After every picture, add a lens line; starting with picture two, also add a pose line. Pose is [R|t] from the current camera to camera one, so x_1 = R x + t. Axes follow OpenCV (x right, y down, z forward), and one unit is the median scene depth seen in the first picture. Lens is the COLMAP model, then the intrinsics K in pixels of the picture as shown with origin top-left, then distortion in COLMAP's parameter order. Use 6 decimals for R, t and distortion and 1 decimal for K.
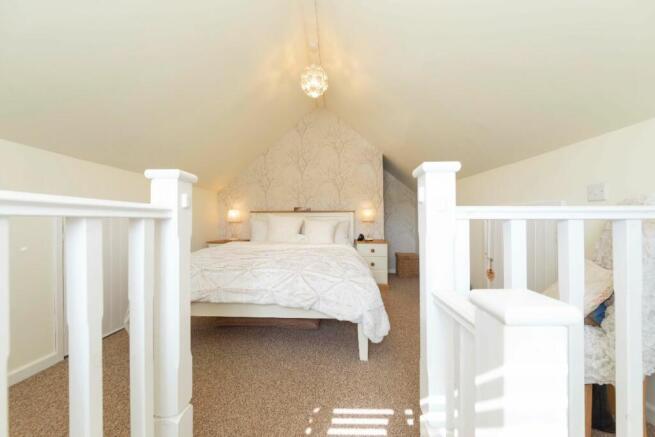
lens RADIAL K [[259.6, 0, 329.1], [0, 259.6, 223.8], [0, 0, 1]] dist [0.001982, 0.000176]
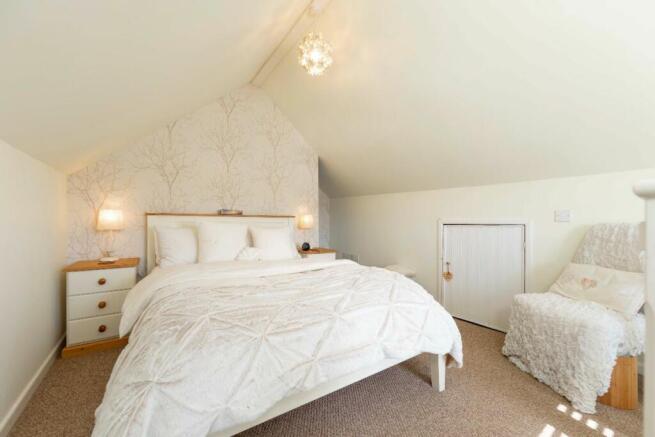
lens RADIAL K [[261.4, 0, 324.4], [0, 261.4, 222.2], [0, 0, 1]] dist [-0.006653, -0.000002]
pose [[0.802441, 0.008084, 0.596677, -0.333943], [-0.006321, 0.999967, -0.005048, -0.025036], [-0.596698, 0.000279, 0.802466, 0.233587]]
